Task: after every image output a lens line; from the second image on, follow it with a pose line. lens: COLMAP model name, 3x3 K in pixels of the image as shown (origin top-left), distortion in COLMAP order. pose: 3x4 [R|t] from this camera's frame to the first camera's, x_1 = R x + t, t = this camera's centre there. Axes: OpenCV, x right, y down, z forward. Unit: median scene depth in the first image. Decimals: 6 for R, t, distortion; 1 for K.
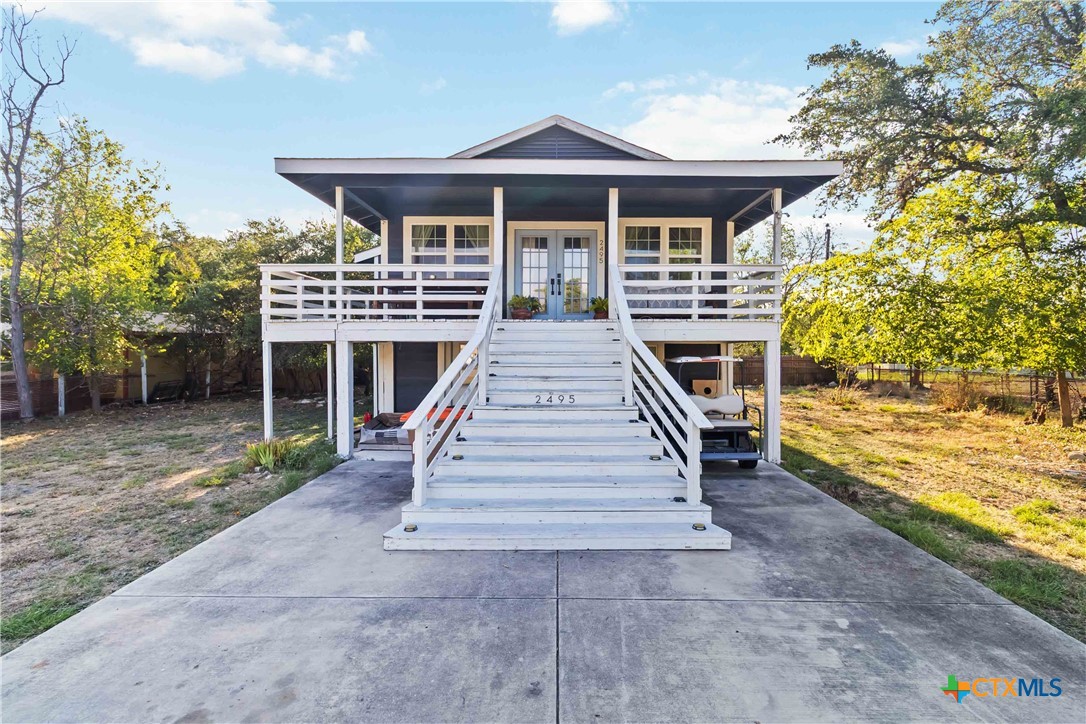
lens RADIAL K [[509.8, 0, 541.7], [0, 509.8, 358.8], [0, 0, 1]] dist [0.005029, -0.001612]
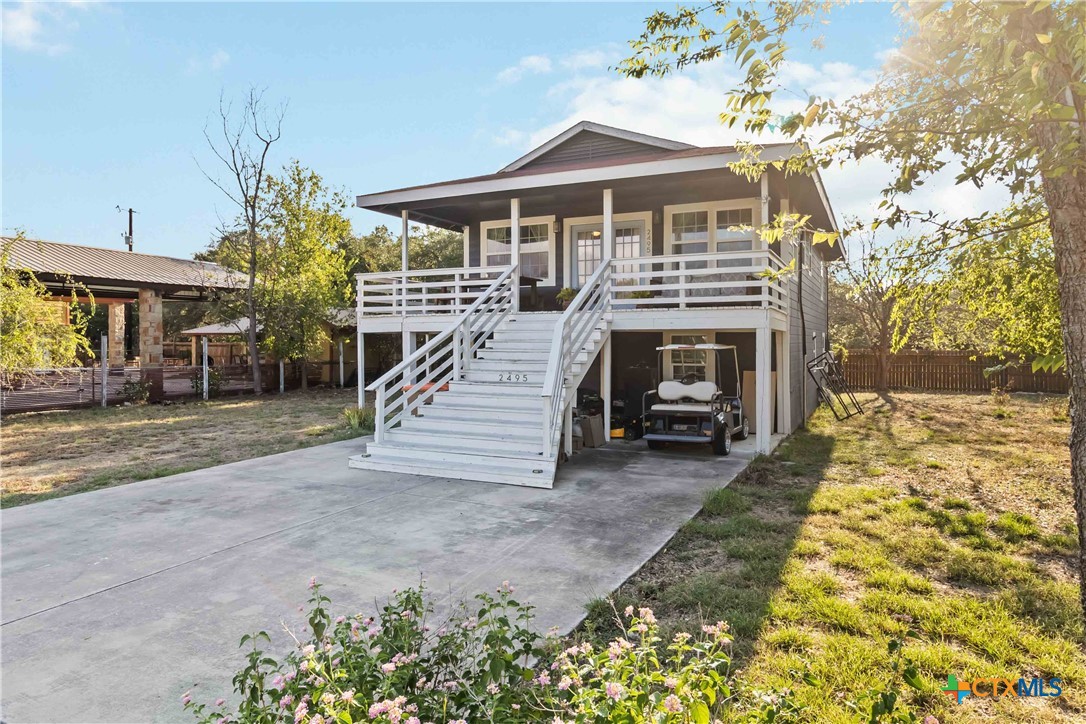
lens RADIAL K [[635.9, 0, 547.2], [0, 635.9, 355.8], [0, 0, 1]] dist [-0.005060, -0.000115]
pose [[0.901599, 0.009303, -0.432472, 0.600851], [-0.010504, 0.999945, -0.000388, 0.021507], [0.432444, 0.004892, 0.901647, -0.262242]]
